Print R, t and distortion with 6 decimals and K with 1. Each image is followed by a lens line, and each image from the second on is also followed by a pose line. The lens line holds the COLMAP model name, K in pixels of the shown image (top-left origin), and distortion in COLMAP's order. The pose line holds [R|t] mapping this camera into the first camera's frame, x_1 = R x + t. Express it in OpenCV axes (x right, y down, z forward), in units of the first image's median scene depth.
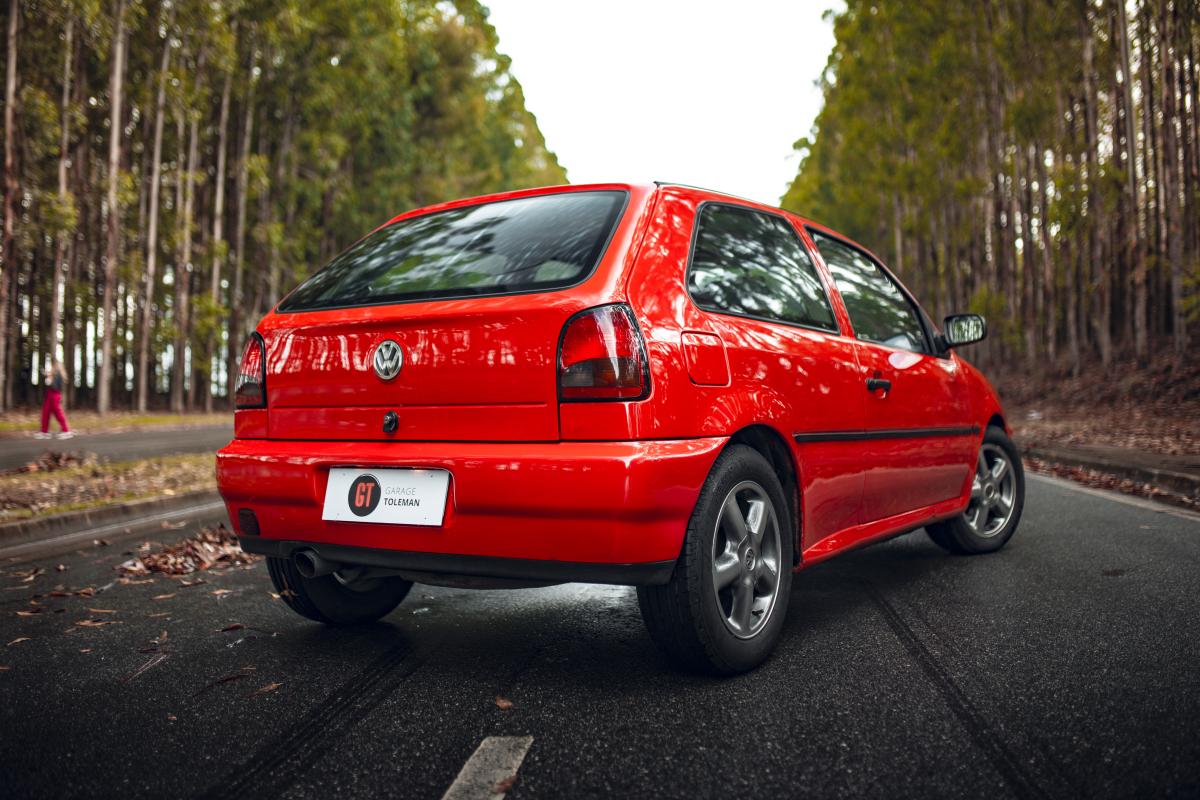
lens RADIAL K [[1136.7, 0, 600.0], [0, 1136.7, 400.0], [0, 0, 1]] dist [-0.048977, 0.028317]
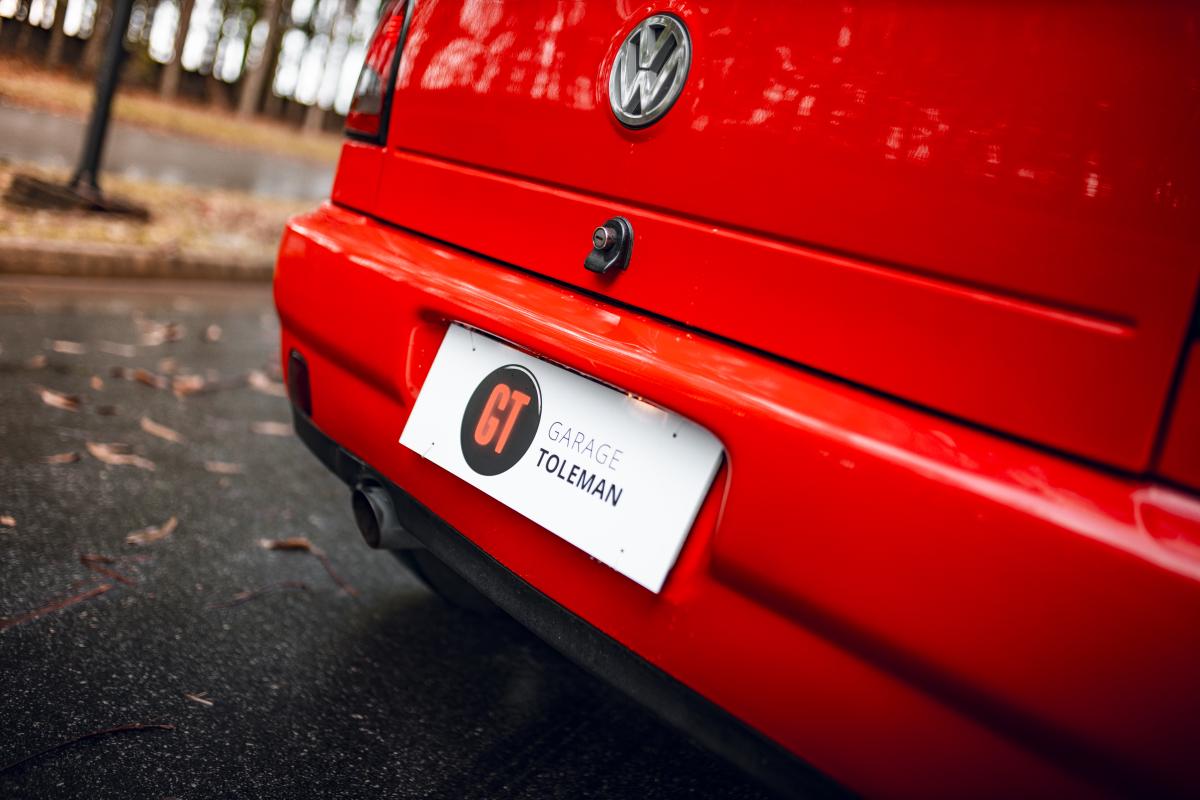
lens RADIAL K [[1136.7, 0, 600.0], [0, 1136.7, 400.0], [0, 0, 1]] dist [-0.048977, 0.028317]
pose [[0.922067, 0.288604, -0.257876, -0.071435], [-0.252920, 0.953665, 0.162956, 0.006958], [0.292957, -0.085034, 0.952337, 0.566289]]
